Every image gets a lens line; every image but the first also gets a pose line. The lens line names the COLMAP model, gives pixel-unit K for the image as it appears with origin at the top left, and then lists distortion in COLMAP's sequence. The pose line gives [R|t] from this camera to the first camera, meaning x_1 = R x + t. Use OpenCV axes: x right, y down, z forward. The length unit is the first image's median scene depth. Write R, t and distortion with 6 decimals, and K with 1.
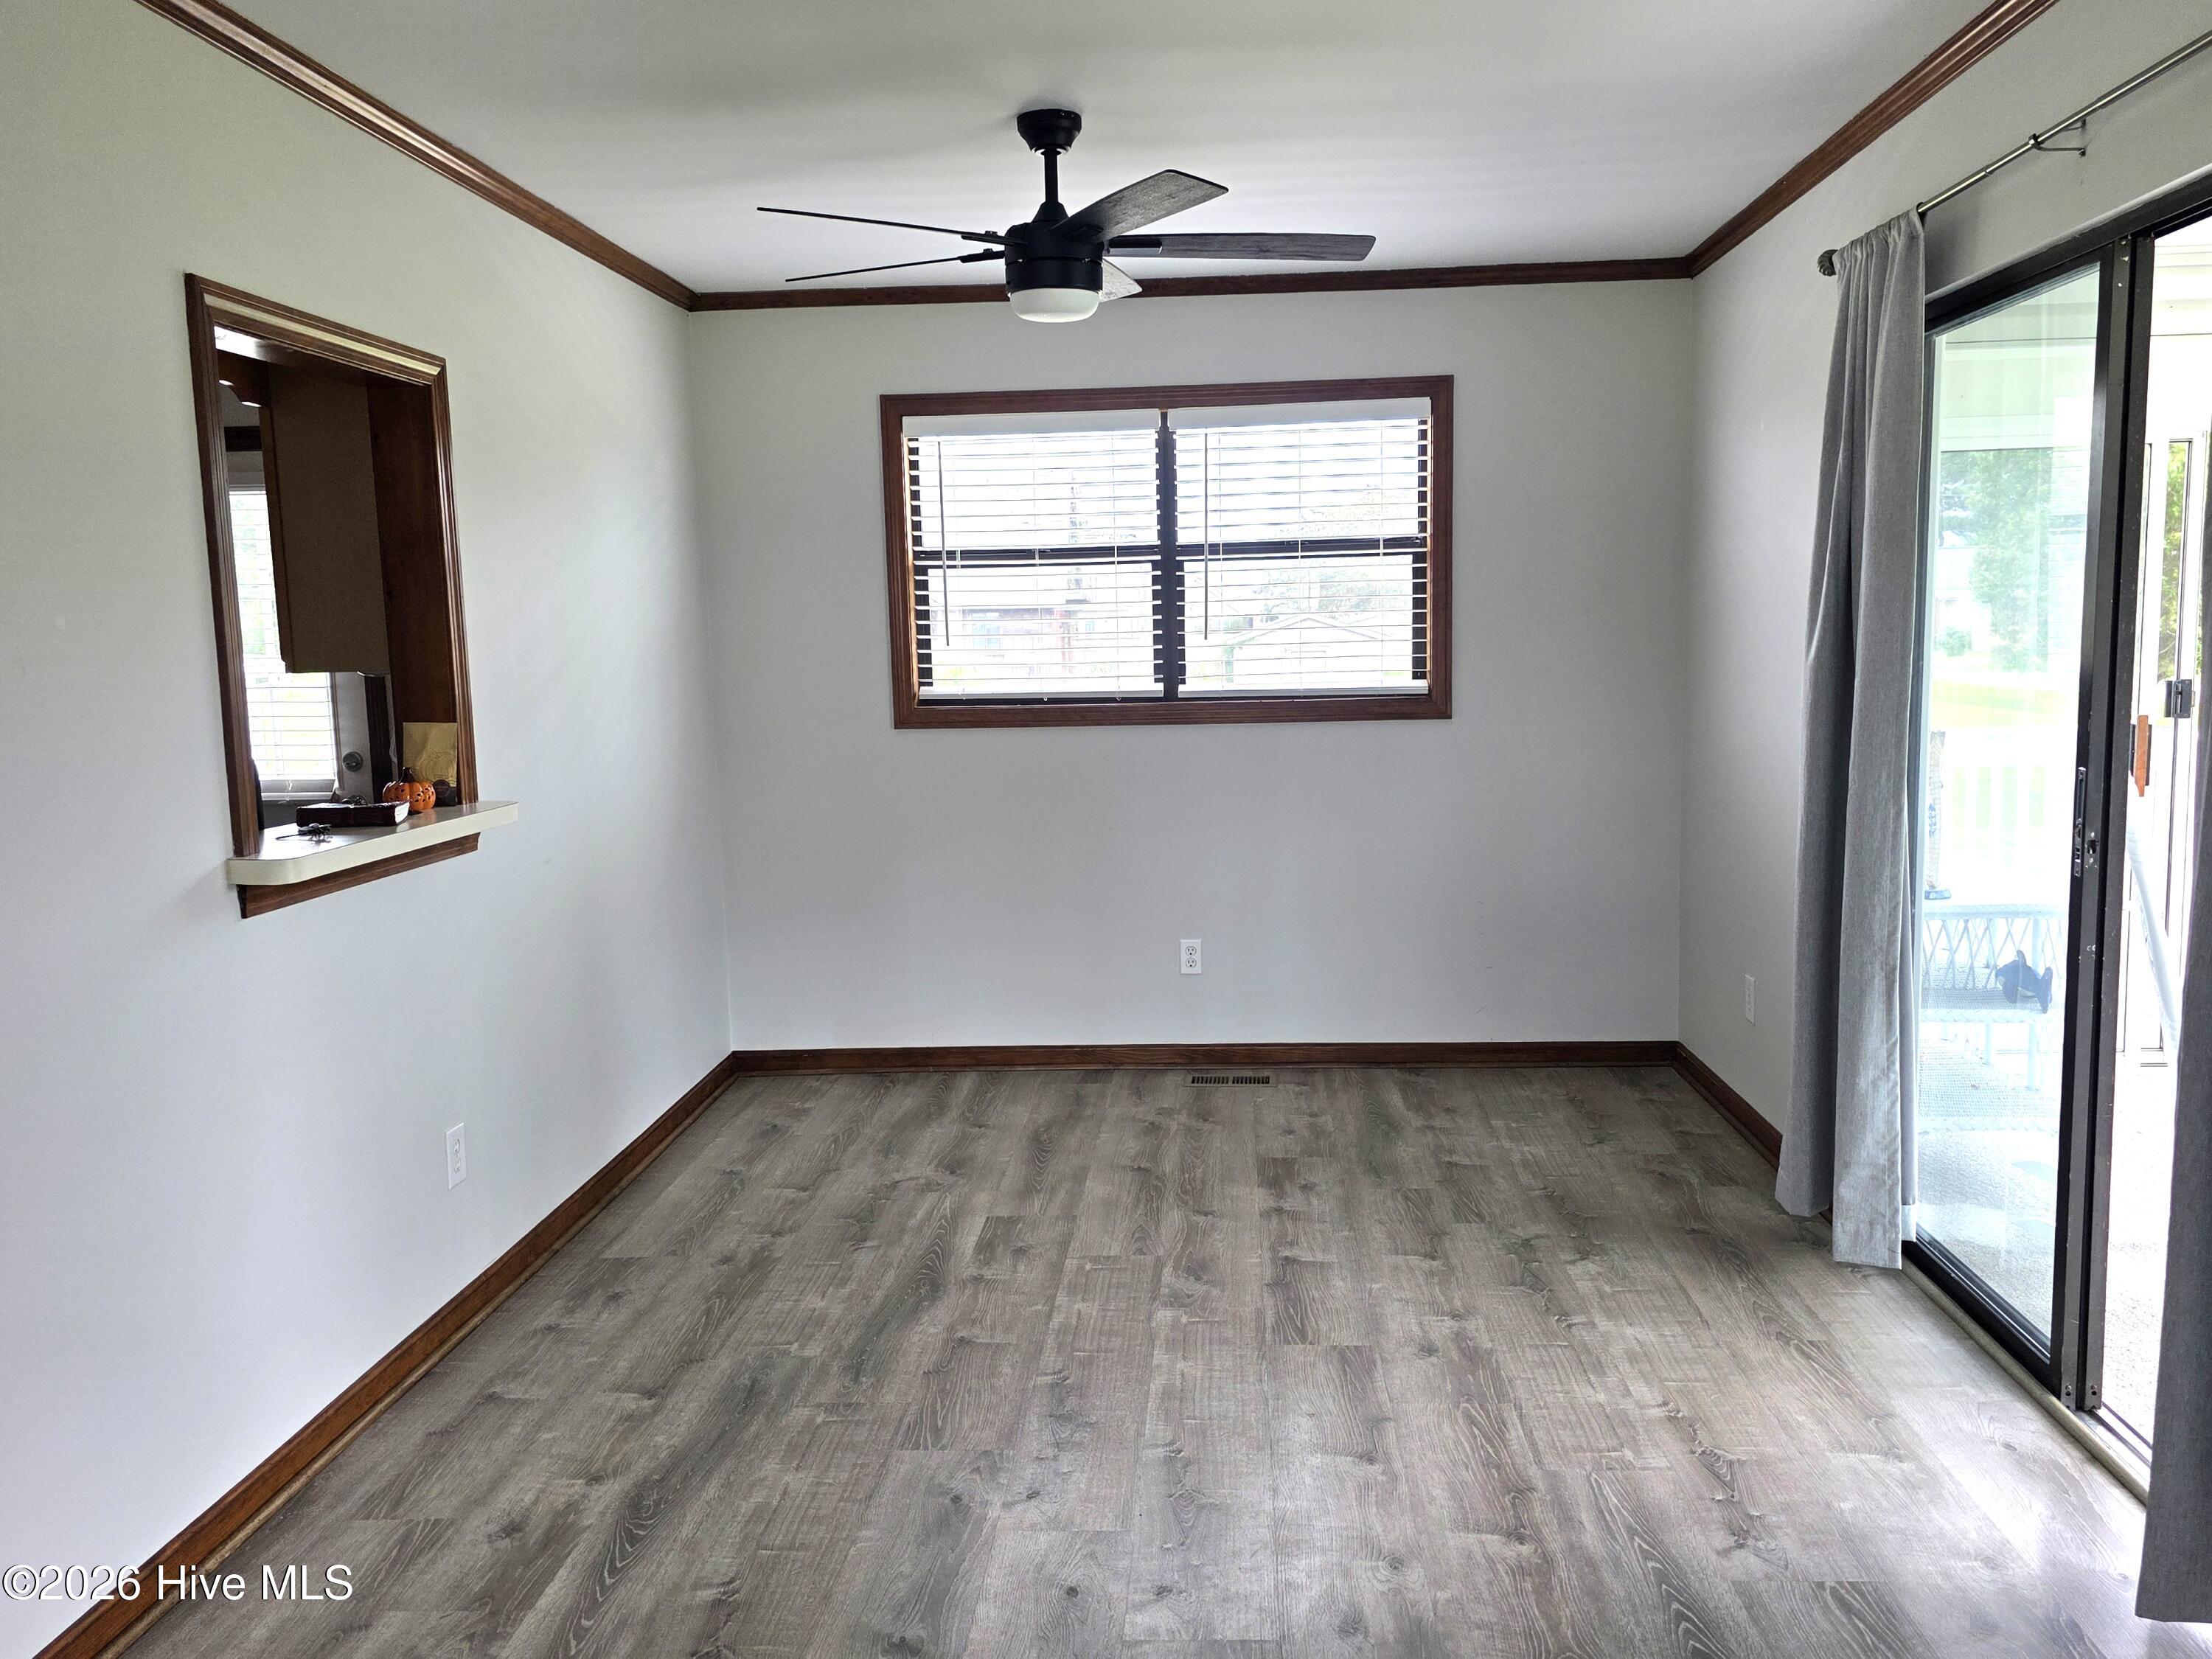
lens RADIAL K [[1762.9, 0, 1108.8], [0, 1762.9, 847.2], [0, 0, 1]] dist [-0.004133, -0.004667]
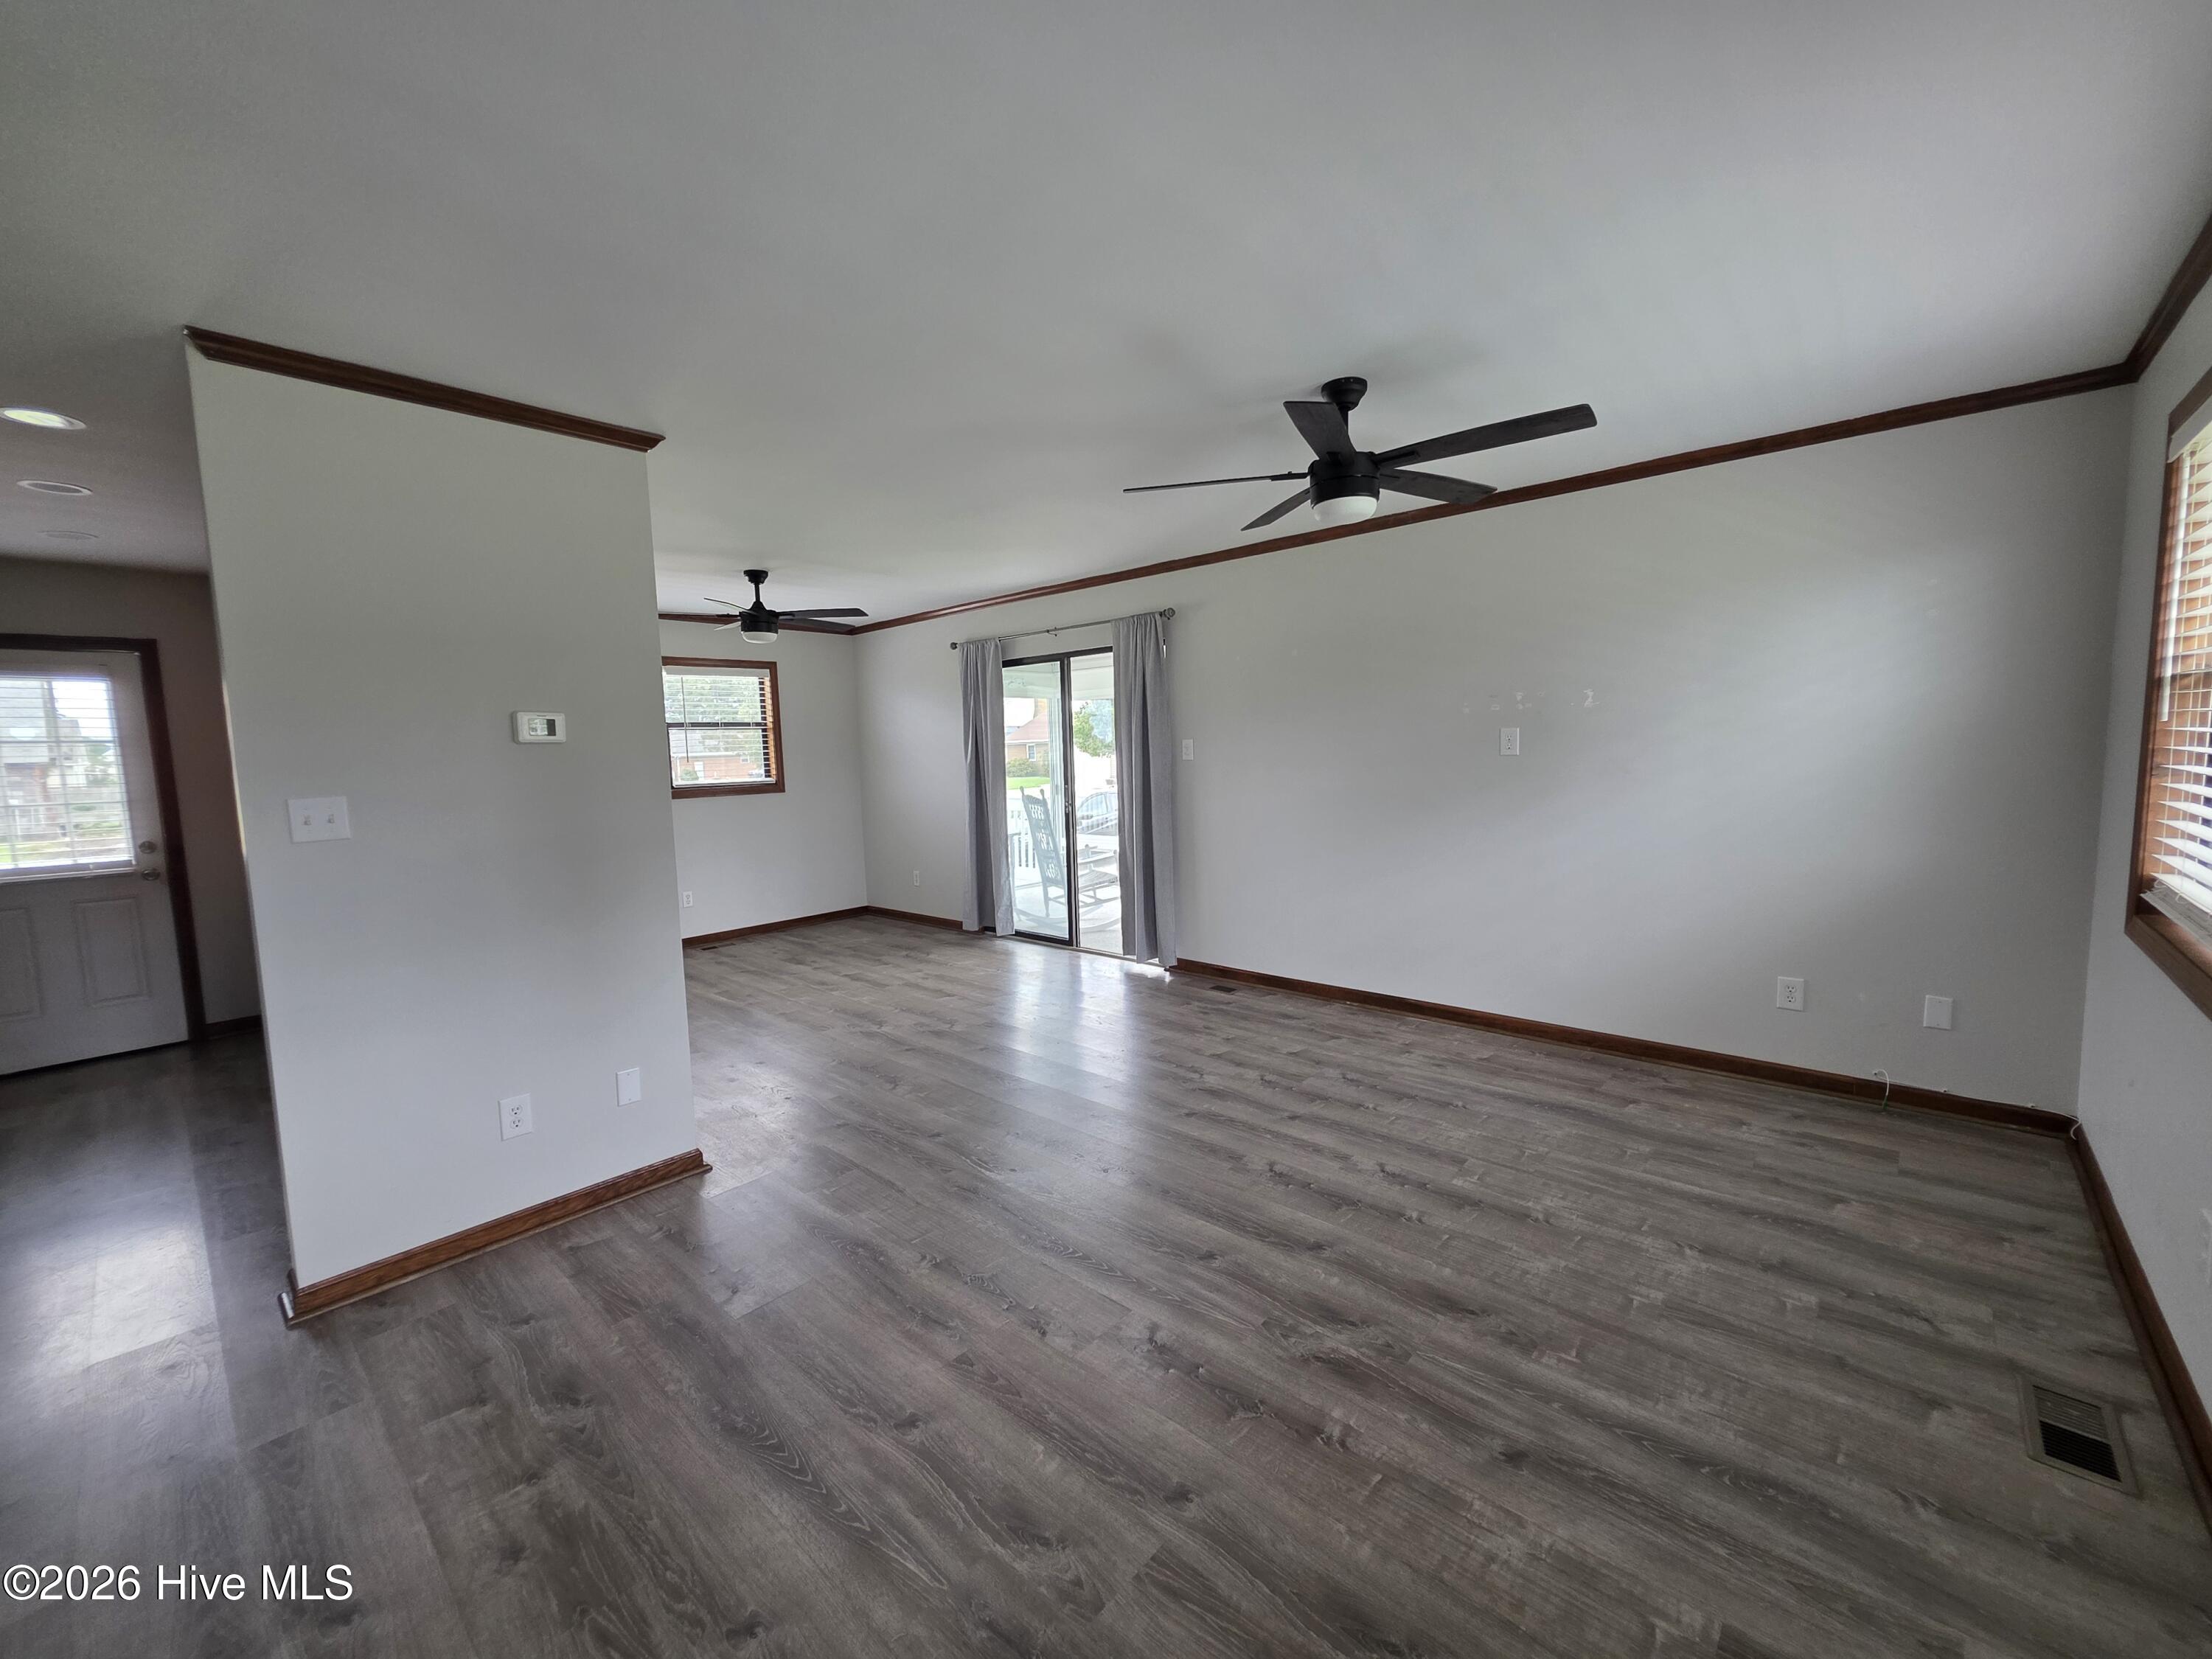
lens RADIAL K [[886.7, 0, 1105.3], [0, 886.7, 824.7], [0, 0, 1]] dist [0.000563, 0.000061]
pose [[0.618794, -0.067417, 0.782655, -0.738505], [0.112995, 0.993589, -0.003751, 0.044858], [-0.777384, 0.090757, 0.622445, -0.239277]]
